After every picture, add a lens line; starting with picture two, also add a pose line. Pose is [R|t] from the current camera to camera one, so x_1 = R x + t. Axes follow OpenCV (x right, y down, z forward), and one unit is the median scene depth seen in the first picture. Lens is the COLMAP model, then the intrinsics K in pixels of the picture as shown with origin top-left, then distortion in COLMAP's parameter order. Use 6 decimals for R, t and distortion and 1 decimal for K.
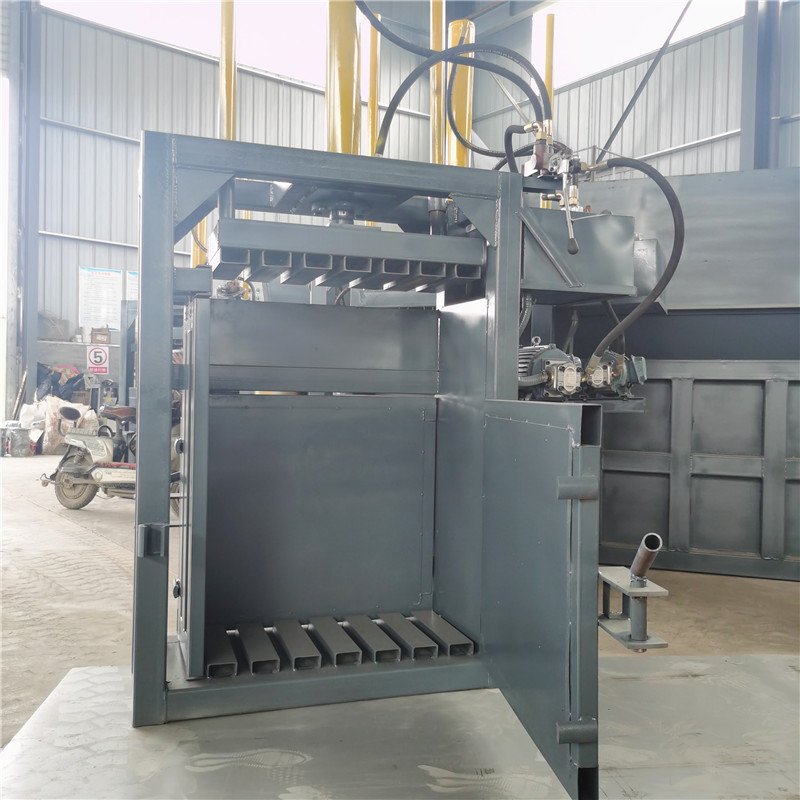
lens RADIAL K [[827.3, 0, 400.0], [0, 827.3, 400.0], [0, 0, 1]] dist [0.032338, 0.005871]
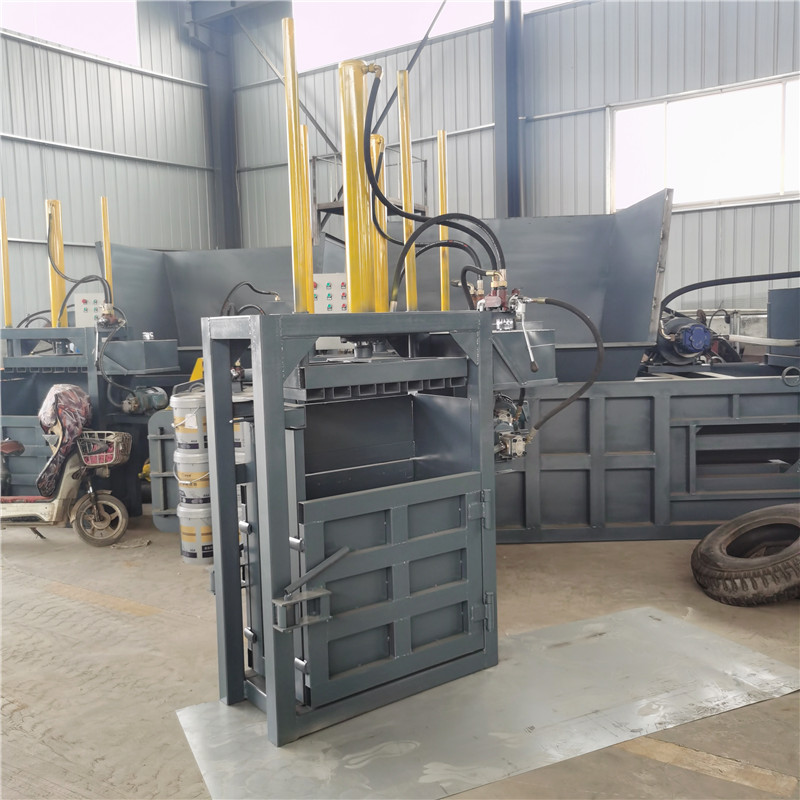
lens RADIAL K [[827.3, 0, 400.0], [0, 827.3, 400.0], [0, 0, 1]] dist [0.032338, 0.005871]
pose [[0.948066, -0.075857, 0.308895, -0.408023], [0.051958, 0.995035, 0.084885, -0.228702], [-0.313801, -0.064427, 0.947301, -0.267421]]
